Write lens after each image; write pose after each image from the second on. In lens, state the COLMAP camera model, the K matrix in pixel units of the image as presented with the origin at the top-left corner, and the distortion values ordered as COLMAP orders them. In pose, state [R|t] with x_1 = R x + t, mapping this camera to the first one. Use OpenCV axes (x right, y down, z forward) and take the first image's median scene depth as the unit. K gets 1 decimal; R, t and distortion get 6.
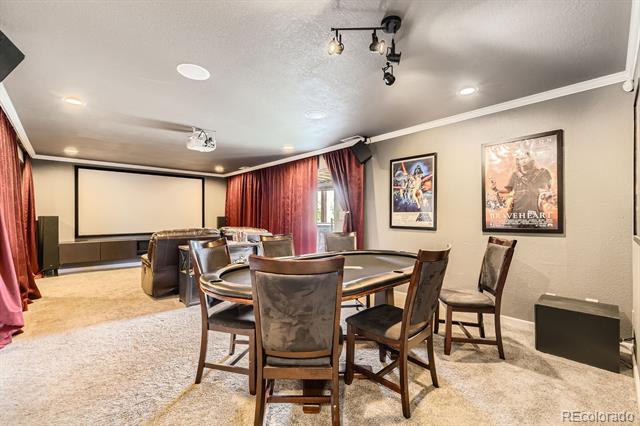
lens RADIAL K [[271.6, 0, 320.0], [0, 271.6, 213.0], [0, 0, 1]] dist [-0.001939, -0.000358]
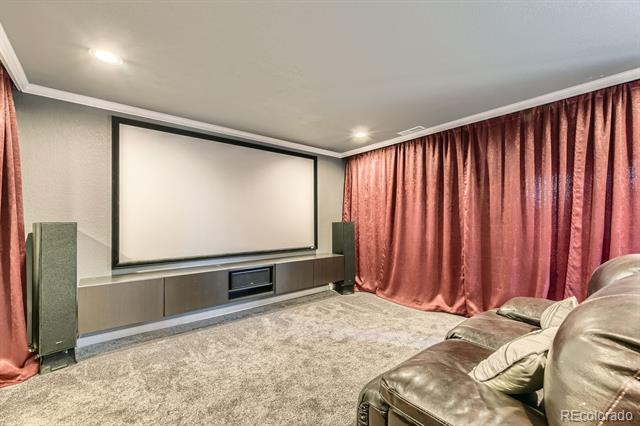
lens RADIAL K [[266.7, 0, 320.0], [0, 266.7, 213.0], [0, 0, 1]] dist [0.001649, 0.000156]
pose [[0.999032, -0.002597, -0.043904, -0.441642], [0.001878, 0.999864, -0.016410, 0.003860], [0.043941, 0.016312, 0.998901, 0.466140]]
